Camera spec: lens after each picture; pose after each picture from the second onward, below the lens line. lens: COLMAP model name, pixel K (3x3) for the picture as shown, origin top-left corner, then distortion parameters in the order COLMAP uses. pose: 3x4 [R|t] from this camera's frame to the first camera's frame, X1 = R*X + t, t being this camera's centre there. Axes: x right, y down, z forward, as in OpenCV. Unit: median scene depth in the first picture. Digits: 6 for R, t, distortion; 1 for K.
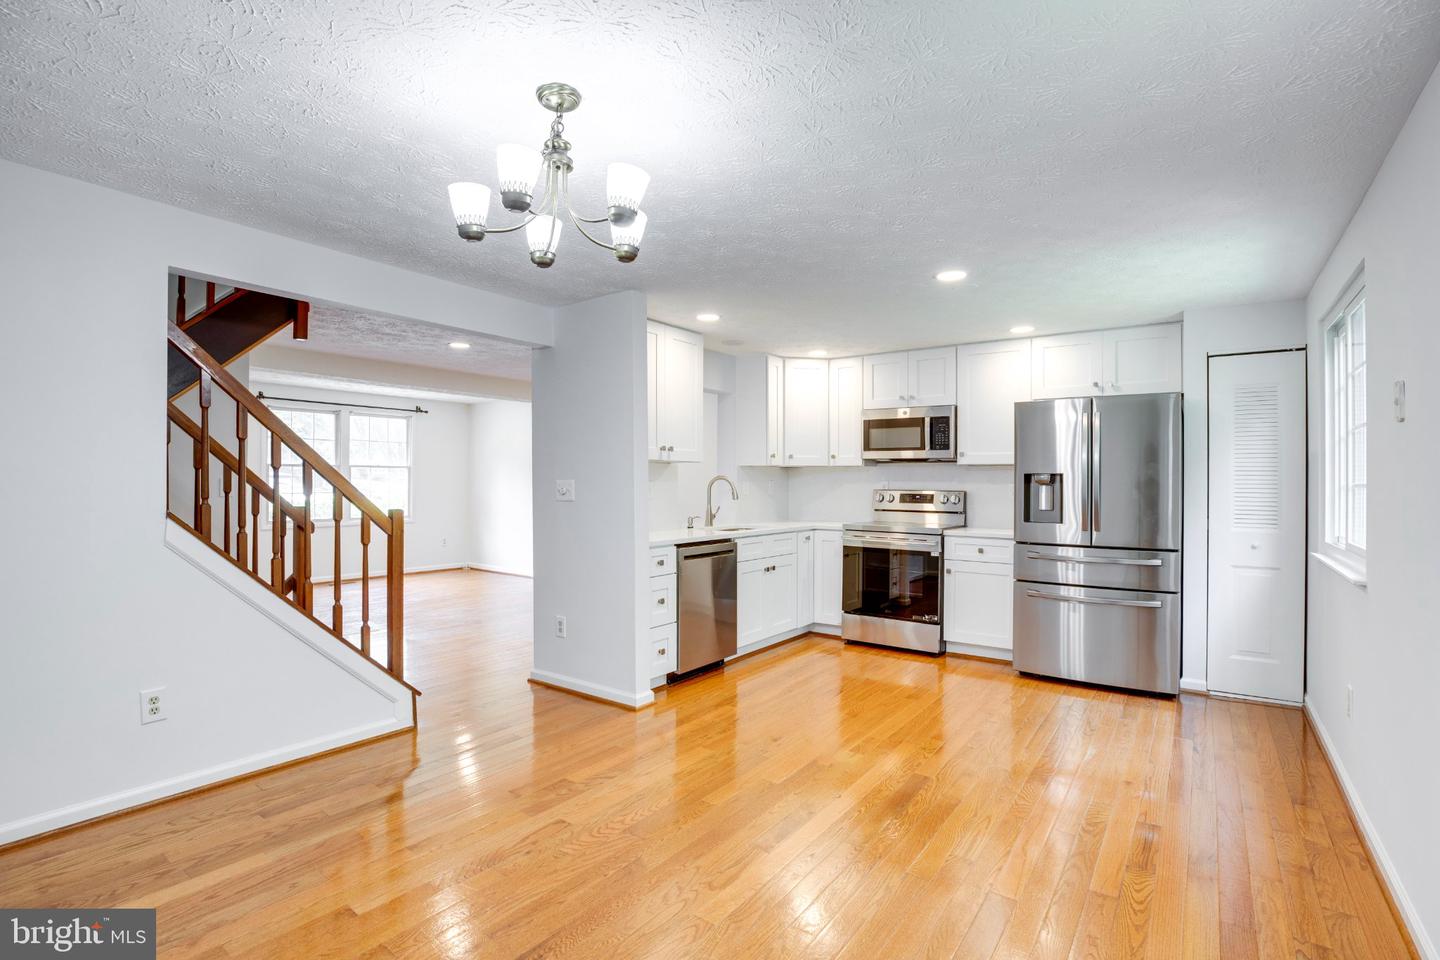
lens RADIAL K [[680.2, 0, 720.0], [0, 680.2, 480.0], [0, 0, 1]] dist [-0.046863, 0.013841]
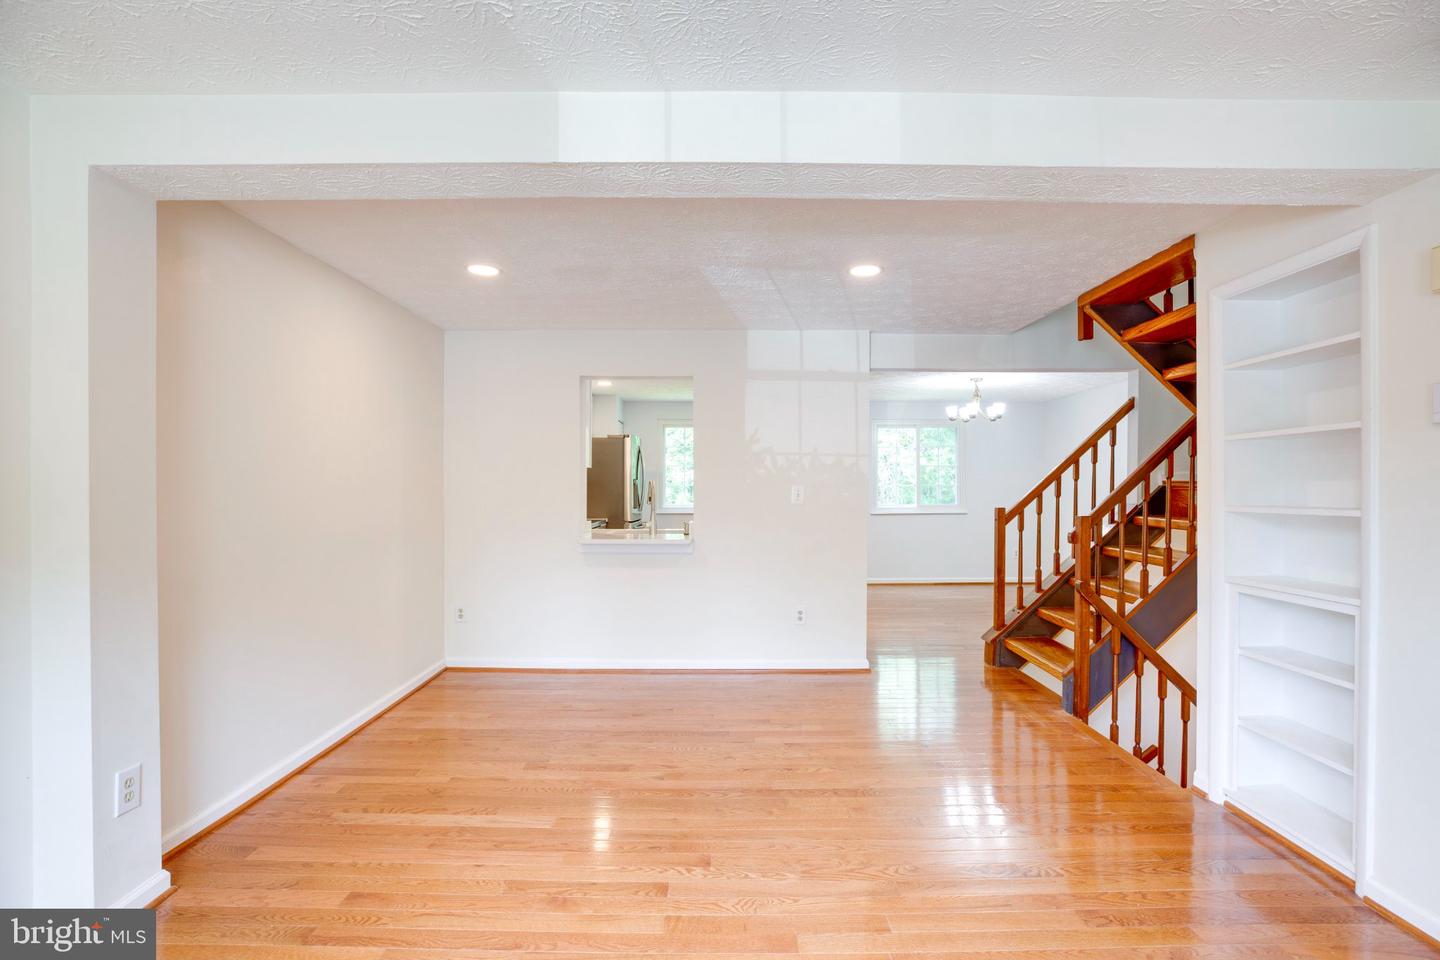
lens RADIAL K [[667.2, 0, 720.8], [0, 667.2, 491.8], [0, 0, 1]] dist [-0.043313, 0.012247]
pose [[-0.589637, -0.016543, 0.807499, -0.872874], [-0.010345, 0.999863, 0.012930, 0.000060], [-0.807602, -0.000729, -0.589727, 1.589645]]
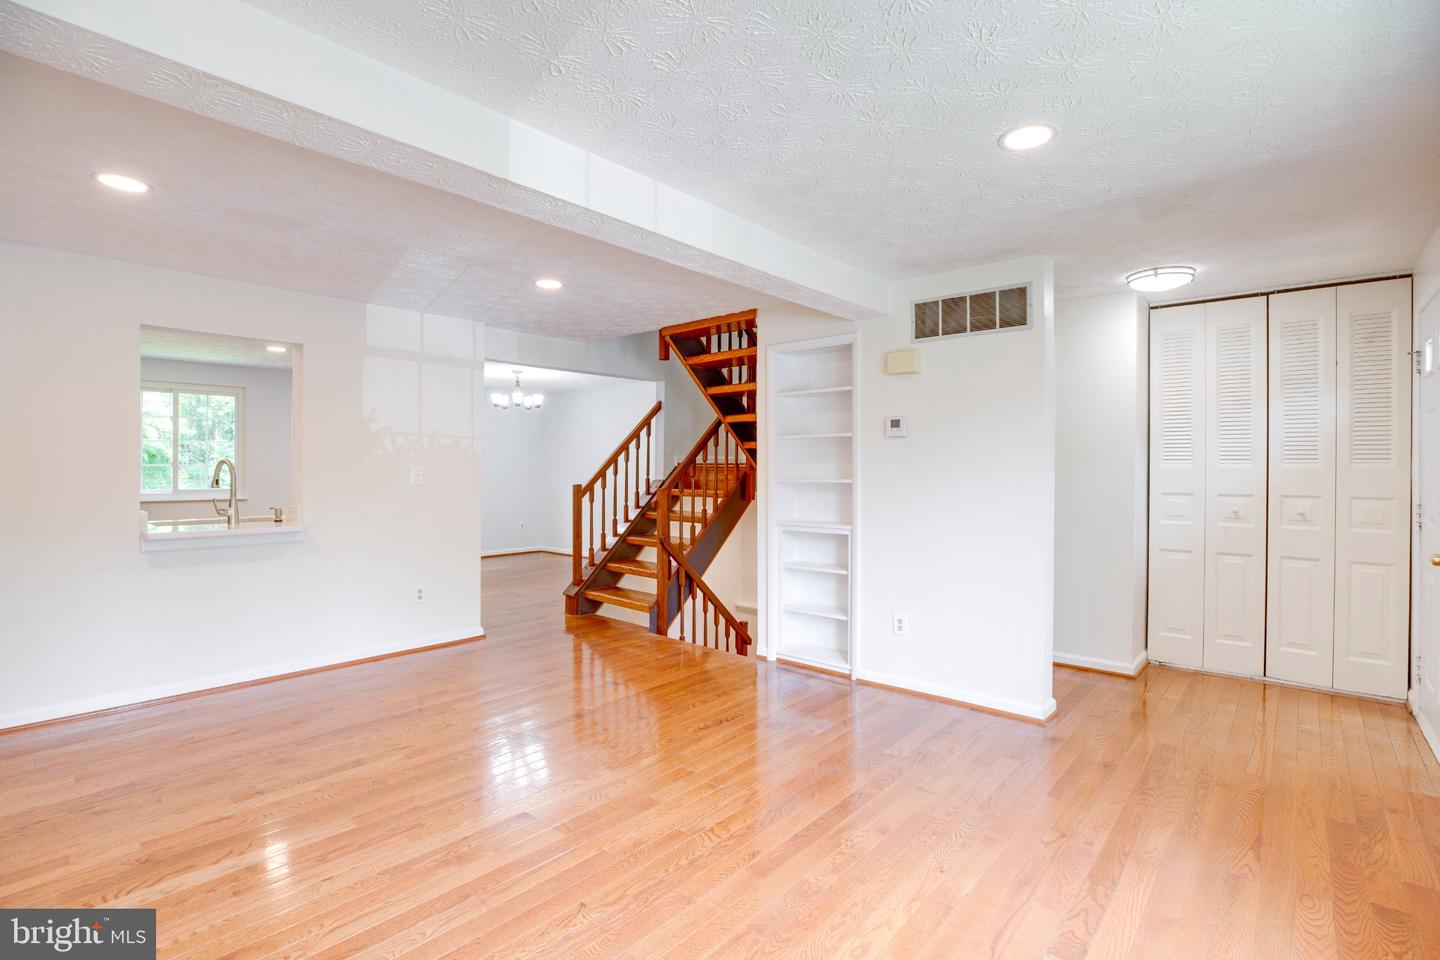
lens RADIAL K [[669.1, 0, 722.0], [0, 669.1, 473.4], [0, 0, 1]] dist [-0.046742, 0.012829]
pose [[-0.995826, -0.012184, 0.090451, -0.695380], [-0.011775, 0.999918, 0.005049, 0.003198], [-0.090505, 0.003963, -0.995888, 1.847079]]
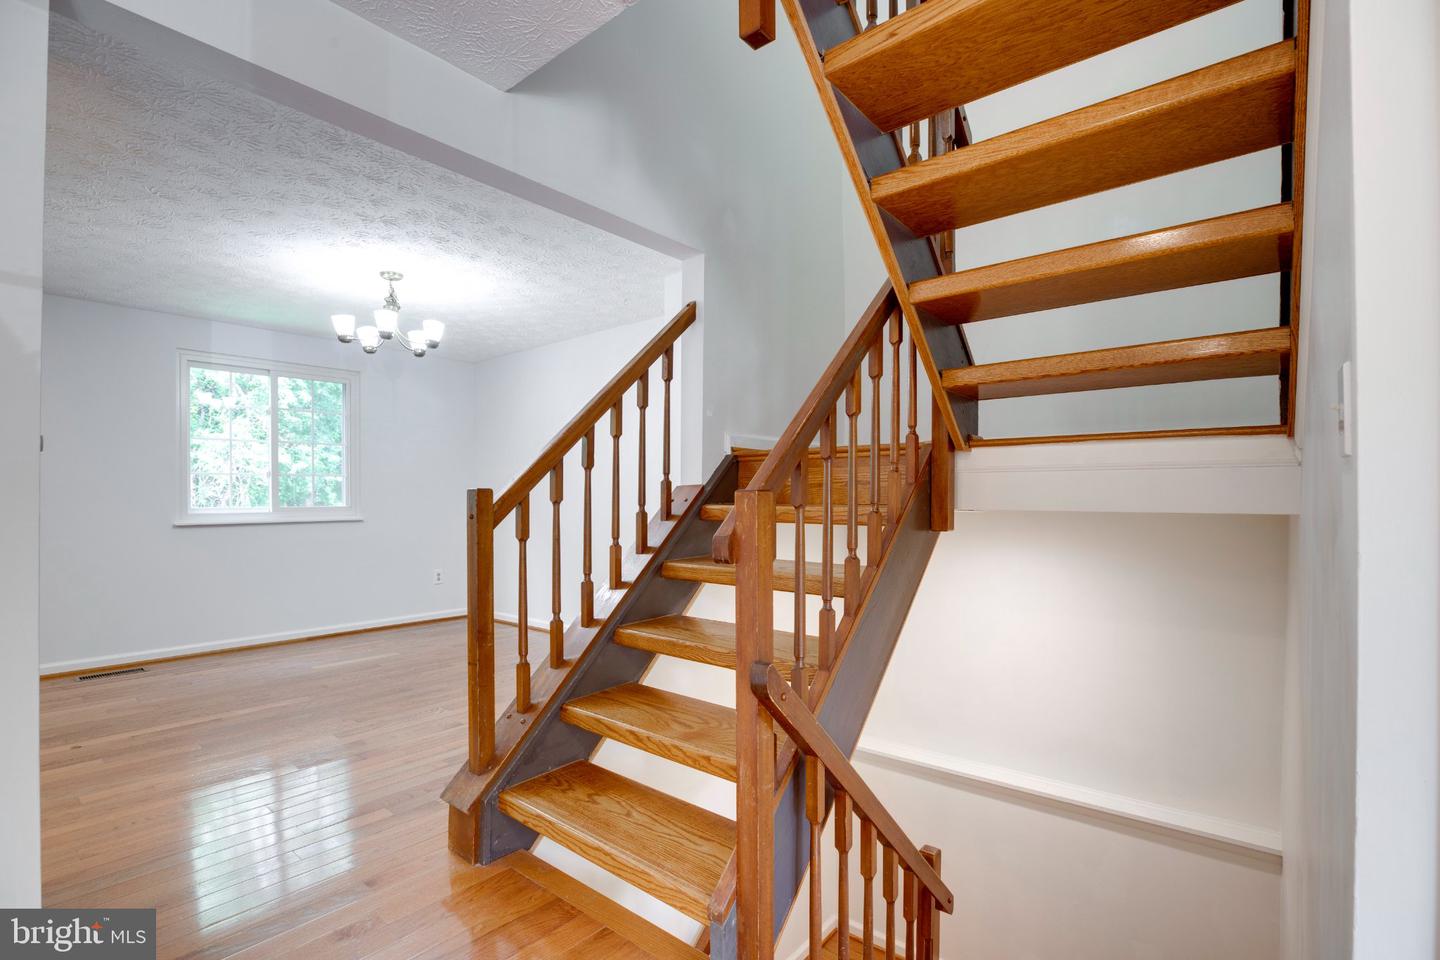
lens RADIAL K [[667.2, 0, 720.8], [0, 667.2, 491.8], [0, 0, 1]] dist [-0.043313, 0.012247]
pose [[-0.998300, -0.004904, 0.058078, -0.509377], [-0.005635, 0.999907, -0.012424, 0.037291], [-0.058011, -0.012730, -0.998235, 1.102521]]
